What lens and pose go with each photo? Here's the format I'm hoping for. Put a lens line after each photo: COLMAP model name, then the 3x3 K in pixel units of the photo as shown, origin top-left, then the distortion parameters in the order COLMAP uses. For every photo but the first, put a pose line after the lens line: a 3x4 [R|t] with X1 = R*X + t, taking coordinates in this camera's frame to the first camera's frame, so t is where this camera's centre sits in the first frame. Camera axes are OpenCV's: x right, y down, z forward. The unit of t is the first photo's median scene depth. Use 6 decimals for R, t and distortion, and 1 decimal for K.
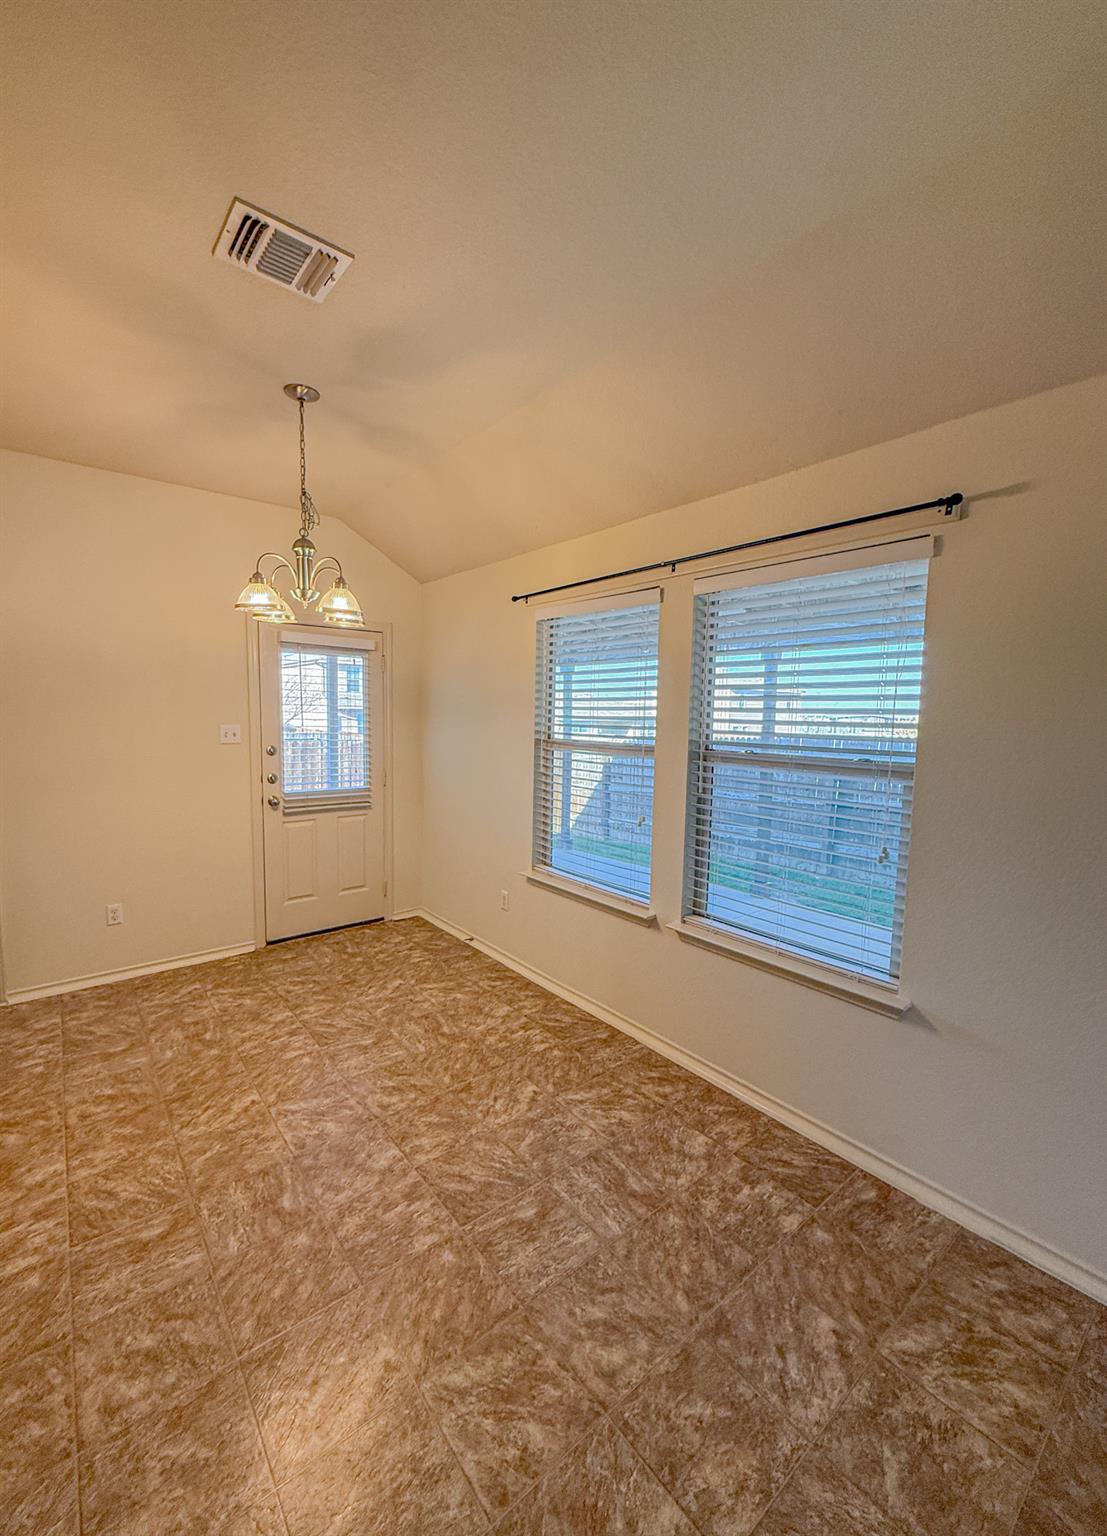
lens RADIAL K [[614.9, 0, 537.5], [0, 614.9, 762.6], [0, 0, 1]] dist [-0.003321, 0.000407]
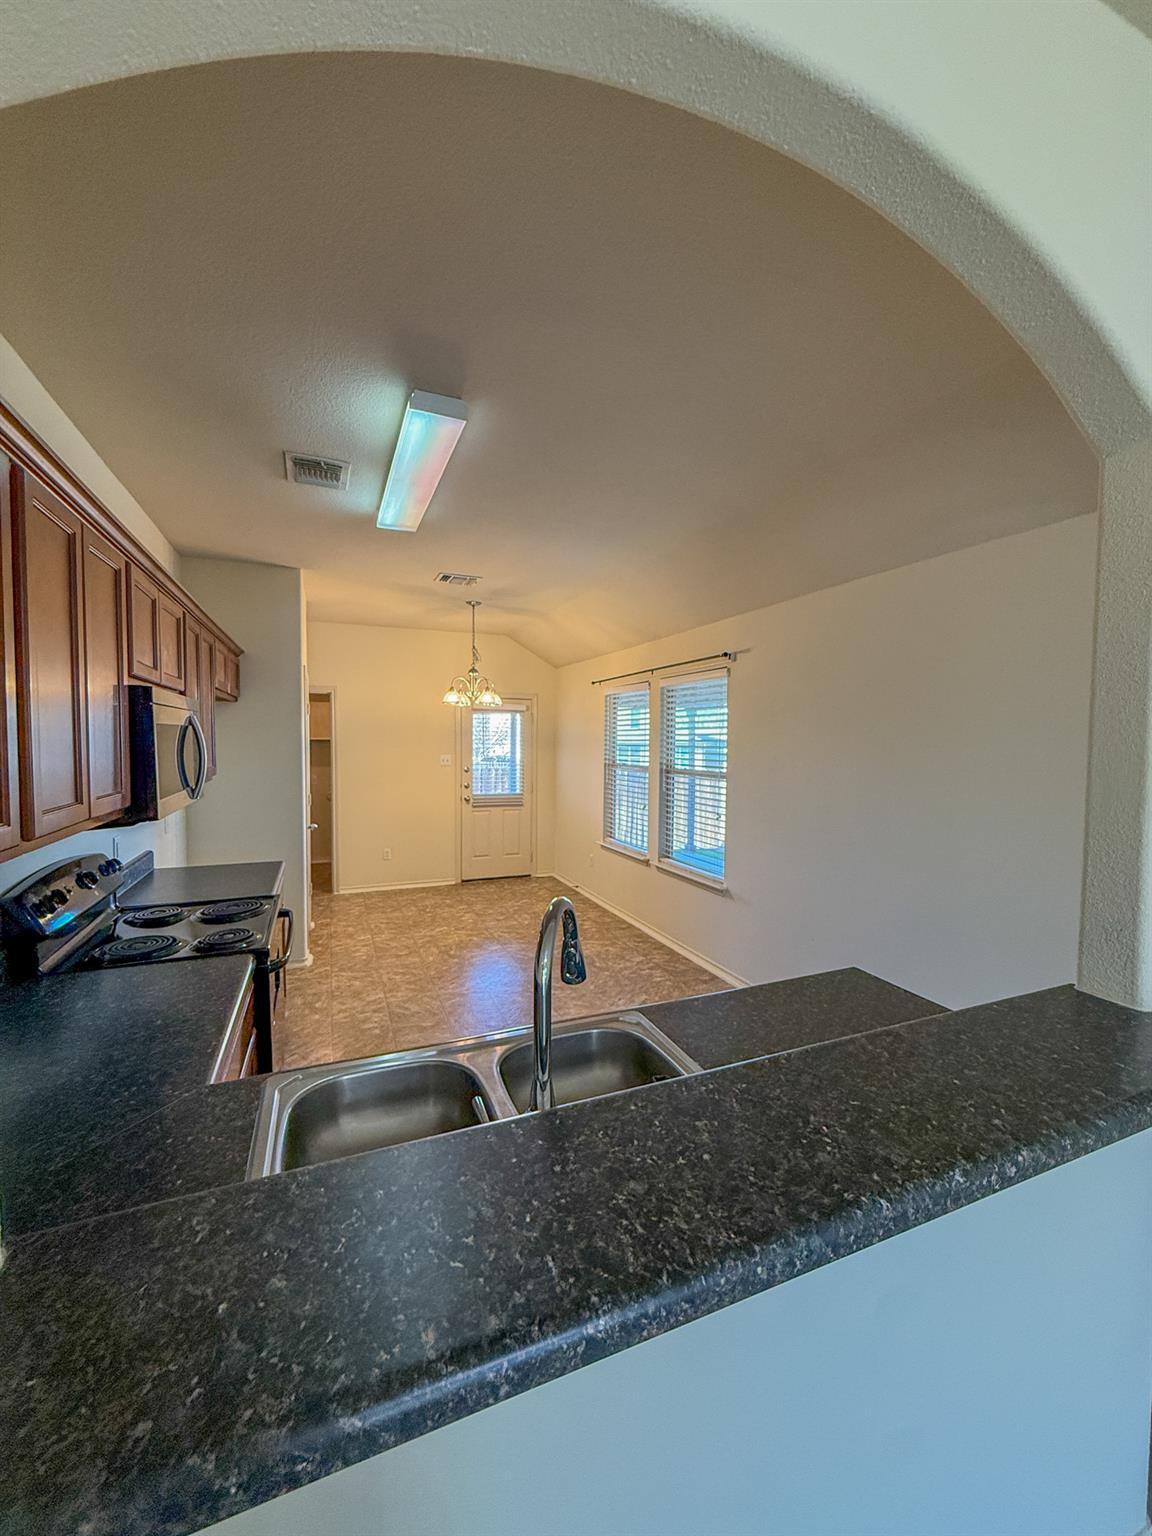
lens RADIAL K [[618.0, 0, 584.1], [0, 618.0, 768.6], [0, 0, 1]] dist [0.001103, -0.000017]
pose [[0.962257, 0.005106, -0.272095, 0.496931], [-0.017650, 0.998890, -0.043674, 0.063536], [0.271570, 0.046828, 0.961279, -0.815181]]
